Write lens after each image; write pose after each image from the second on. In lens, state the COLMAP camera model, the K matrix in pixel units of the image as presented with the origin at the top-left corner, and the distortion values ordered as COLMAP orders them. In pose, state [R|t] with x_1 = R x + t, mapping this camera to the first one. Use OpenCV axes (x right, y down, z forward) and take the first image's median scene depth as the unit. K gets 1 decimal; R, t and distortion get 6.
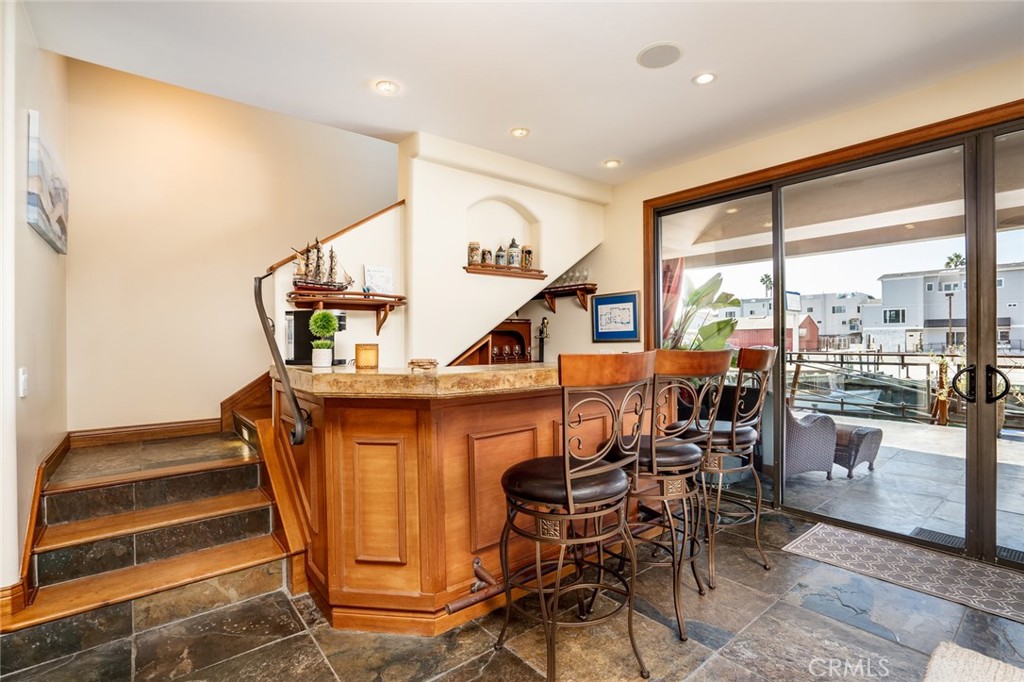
lens RADIAL K [[479.7, 0, 512.0], [0, 479.7, 341.0], [0, 0, 1]] dist [-0.063206, 0.025637]
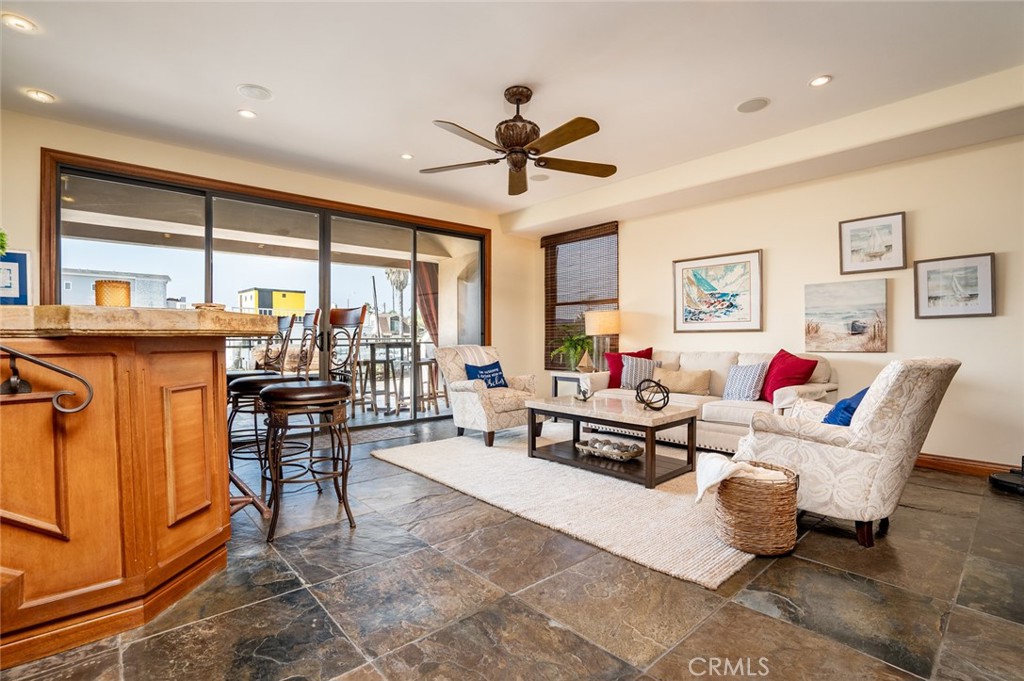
lens RADIAL K [[479.7, 0, 512.0], [0, 479.7, 340.5], [0, 0, 1]] dist [-0.063206, 0.025637]
pose [[-0.041875, 0.002686, 0.999119, -0.933843], [0.001694, 0.999995, -0.002617, 0.091684], [-0.999121, 0.001583, -0.041879, 0.295943]]
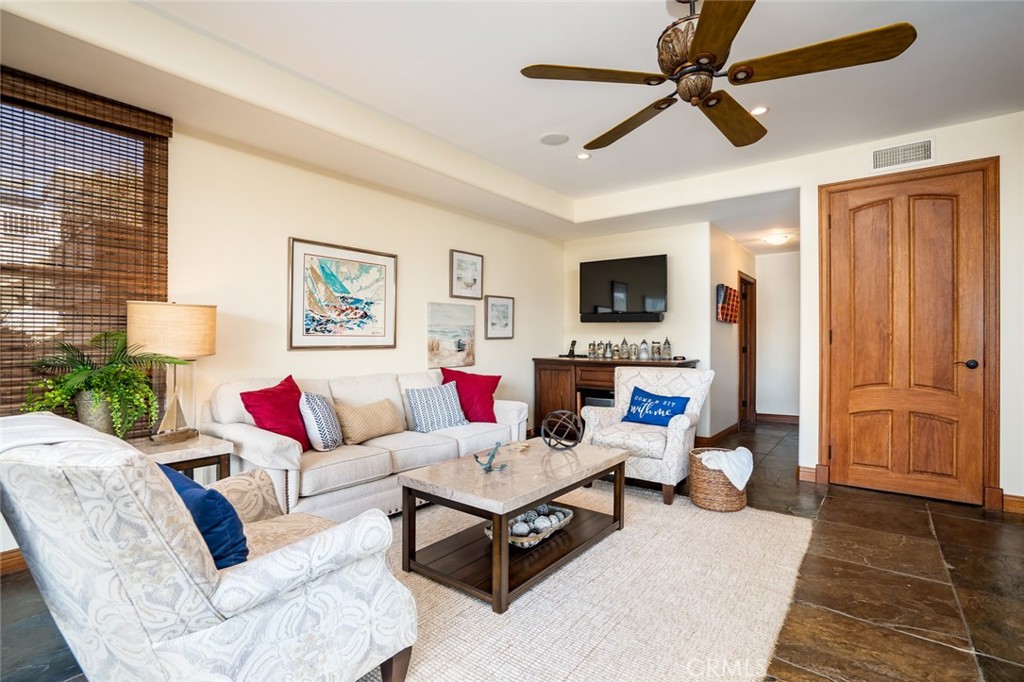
lens RADIAL K [[479.7, 0, 512.0], [0, 479.7, 341.0], [0, 0, 1]] dist [-0.063206, 0.025637]
pose [[-0.974283, 0.002943, -0.225311, 0.736505], [0.002918, 0.999996, 0.000442, 0.032392], [0.225311, -0.000227, -0.974287, 0.897914]]
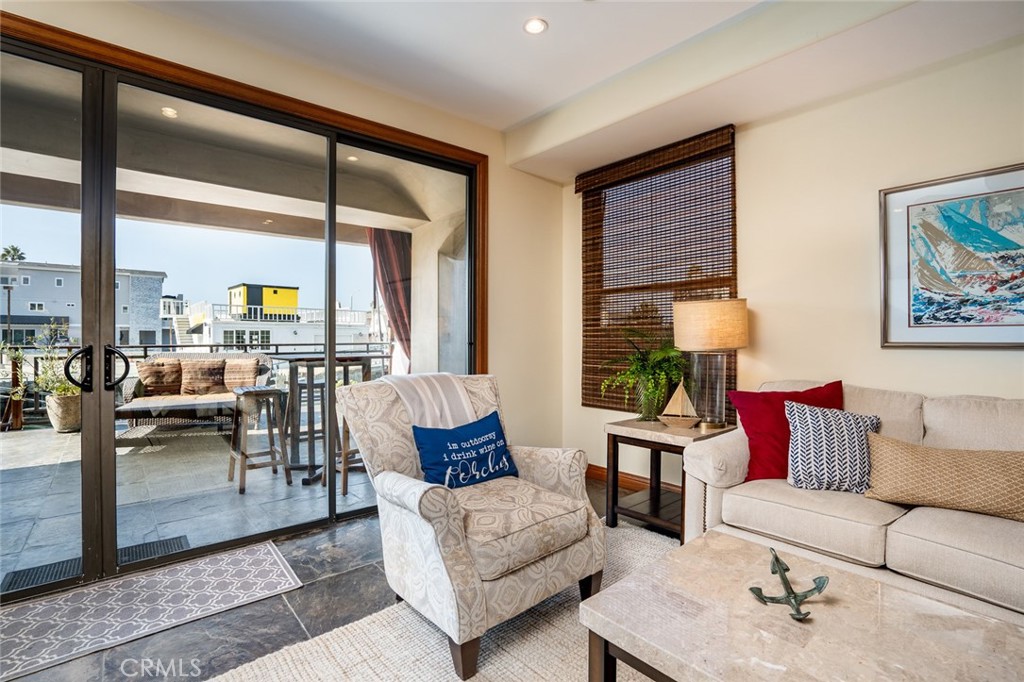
lens RADIAL K [[479.7, 0, 512.0], [0, 479.7, 341.0], [0, 0, 1]] dist [-0.063206, 0.025637]
pose [[-0.021145, -0.001085, 0.999776, 0.157074], [-0.000248, 0.999999, 0.001080, 0.041418], [-0.999776, -0.000225, -0.021145, 0.259828]]
